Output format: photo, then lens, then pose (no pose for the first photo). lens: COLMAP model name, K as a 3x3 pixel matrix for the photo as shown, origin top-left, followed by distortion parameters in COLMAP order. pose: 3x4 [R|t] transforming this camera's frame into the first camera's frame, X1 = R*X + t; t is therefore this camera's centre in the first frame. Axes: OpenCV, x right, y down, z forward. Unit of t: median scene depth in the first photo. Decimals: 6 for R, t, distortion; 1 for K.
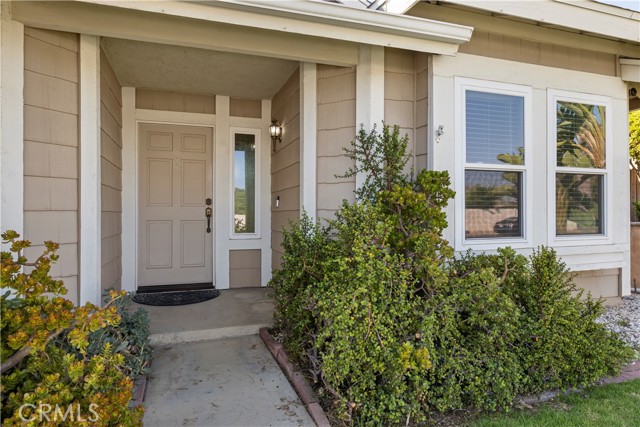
lens RADIAL K [[406.2, 0, 321.9], [0, 406.2, 202.4], [0, 0, 1]] dist [-0.000276, -0.000018]
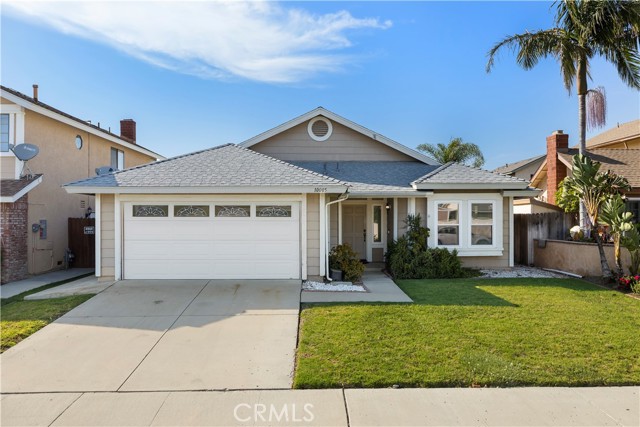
lens RADIAL K [[452.5, 0, 327.0], [0, 452.5, 213.5], [0, 0, 1]] dist [0.000587, 0.000220]
pose [[0.954224, 0.003318, -0.299073, 0.574143], [0.002039, 0.999843, 0.017597, -0.246530], [0.299085, -0.017402, 0.954068, -2.902643]]
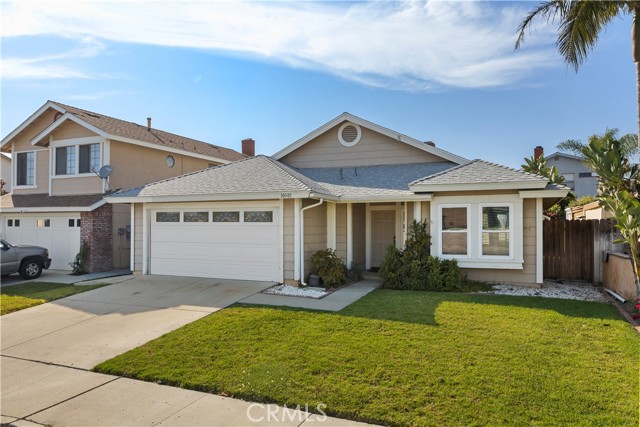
lens RADIAL K [[452.5, 0, 327.0], [0, 452.5, 213.5], [0, 0, 1]] dist [0.000587, 0.000220]
pose [[0.737251, -0.009415, -0.675553, 1.961202], [0.009503, 0.999948, -0.003565, -0.213852], [0.675552, -0.003791, 0.737303, -2.094752]]
